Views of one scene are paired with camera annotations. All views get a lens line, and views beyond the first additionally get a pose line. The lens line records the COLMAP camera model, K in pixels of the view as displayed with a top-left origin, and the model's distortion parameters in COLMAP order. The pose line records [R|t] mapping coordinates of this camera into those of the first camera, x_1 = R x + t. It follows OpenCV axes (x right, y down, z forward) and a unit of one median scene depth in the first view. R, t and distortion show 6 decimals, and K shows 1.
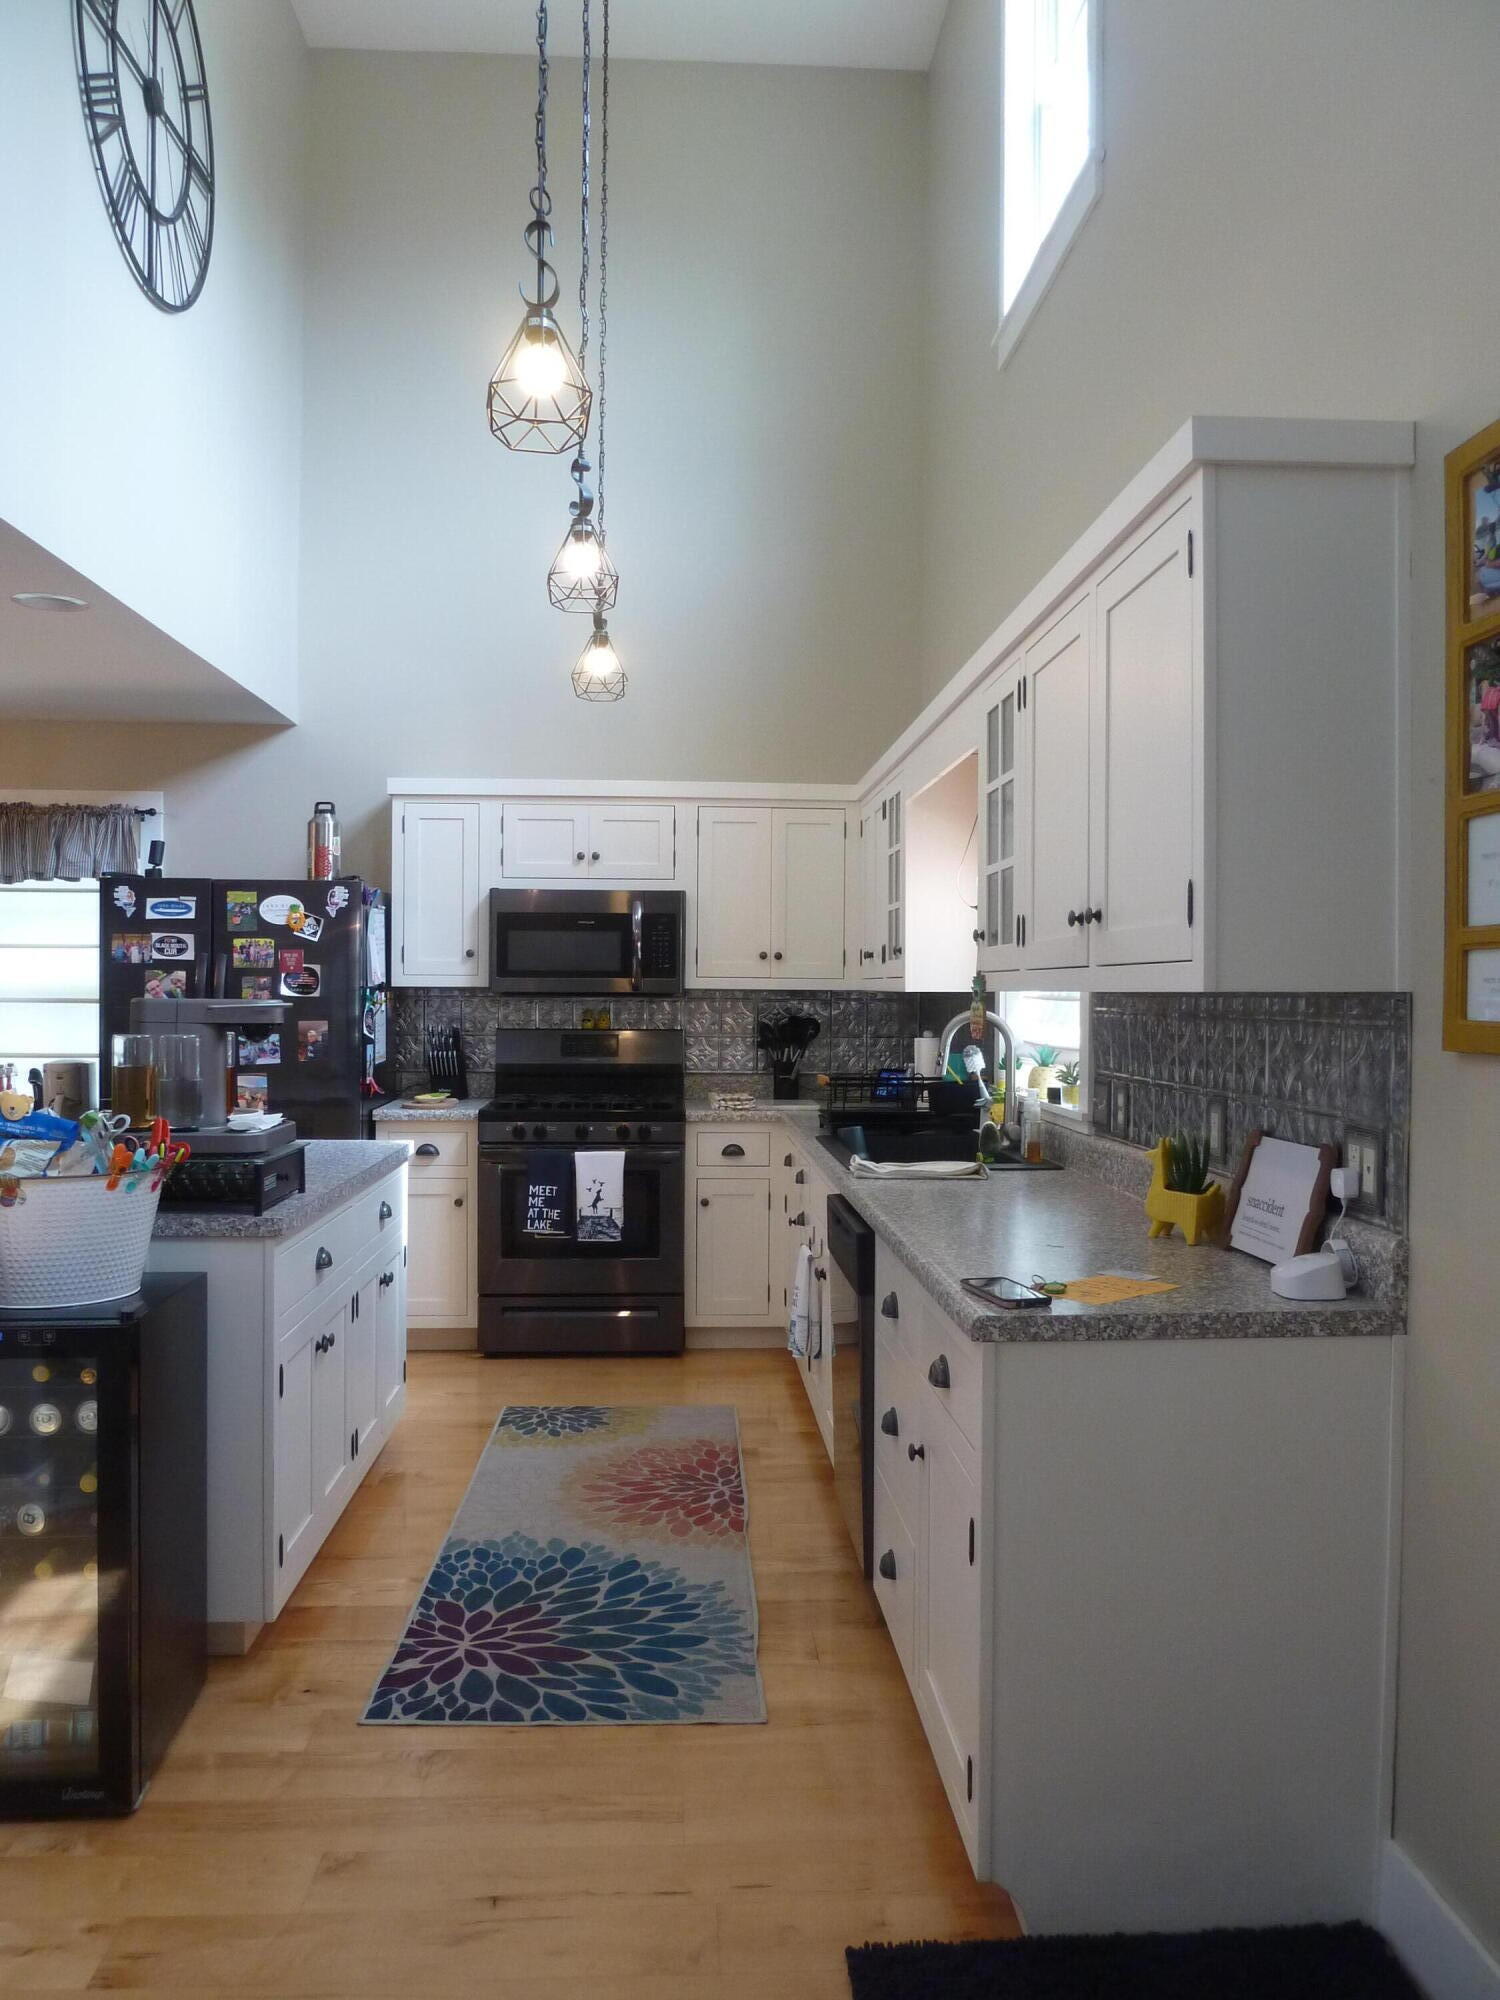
lens RADIAL K [[1501.7, 0, 750.0], [0, 1501.7, 1000.0], [0, 0, 1]] dist [-0.028711, 0.007796]
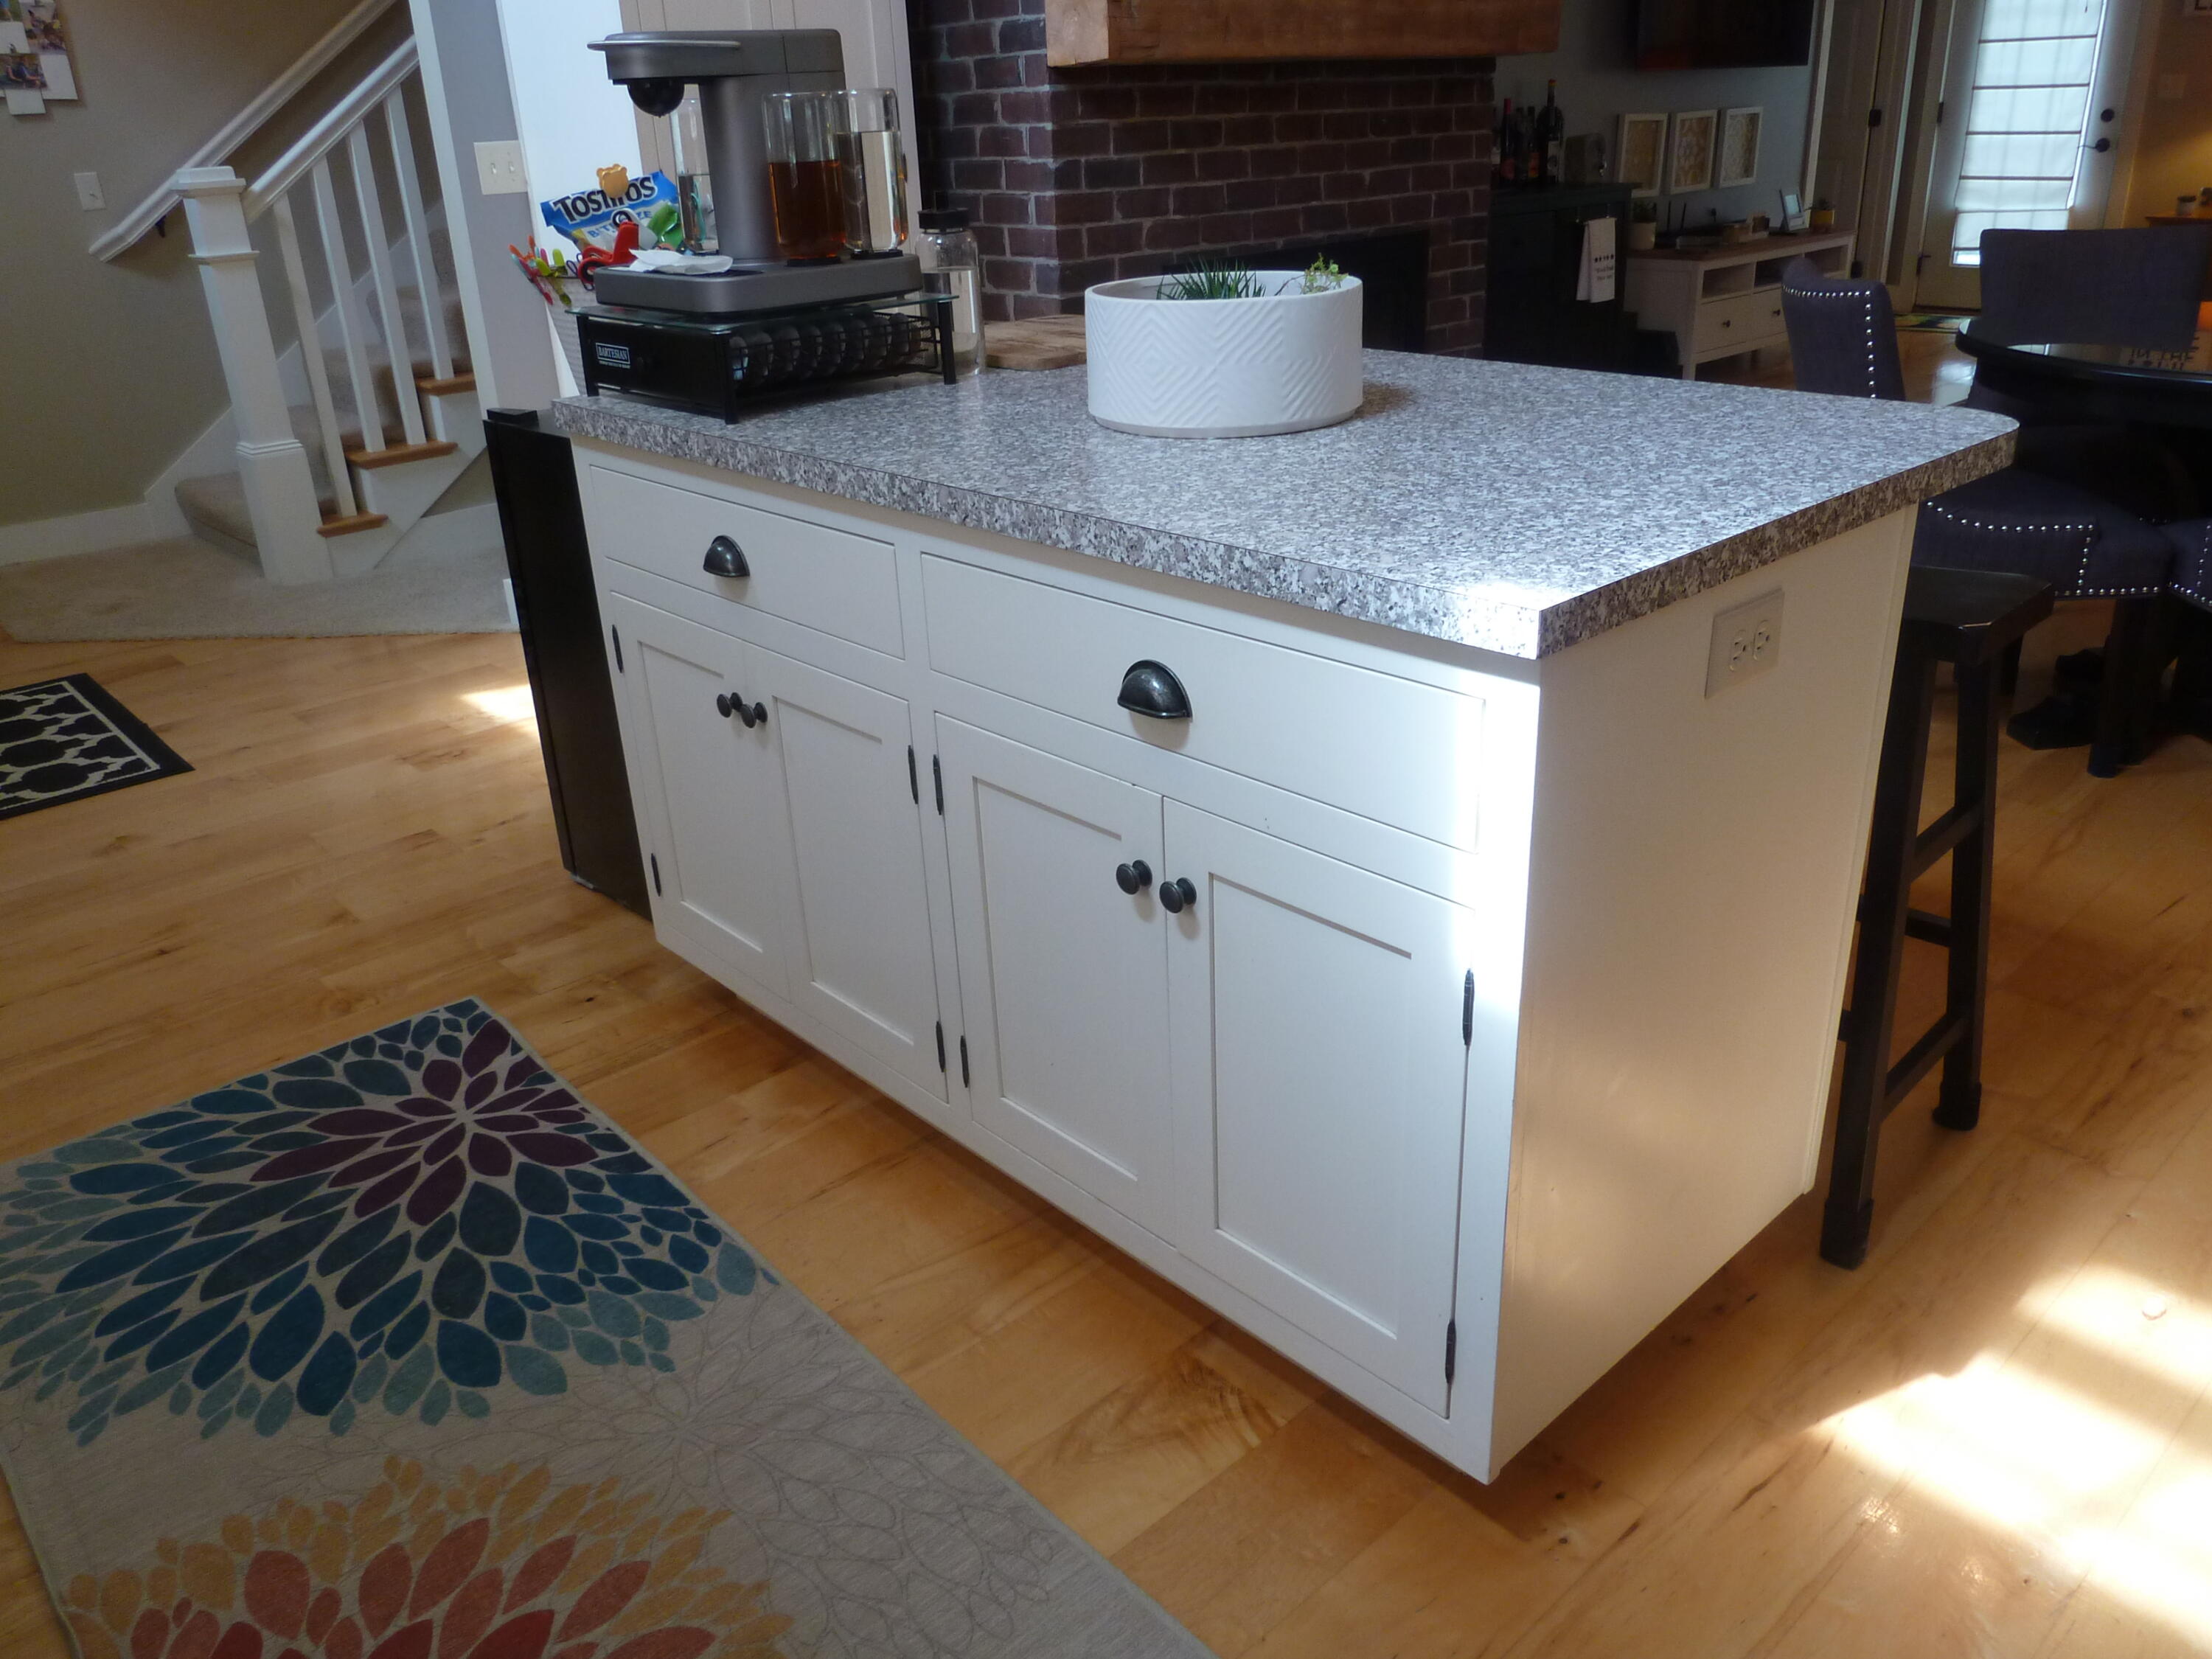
lens RADIAL K [[1660.9, 0, 1104.4], [0, 1660.9, 815.9], [0, 0, 1]] dist [-0.028711, 0.007796]
pose [[-0.775520, 0.272178, -0.569639, -0.024985], [0.031575, 0.917886, 0.395586, 0.024292], [0.630533, 0.288798, -0.720433, 1.354550]]
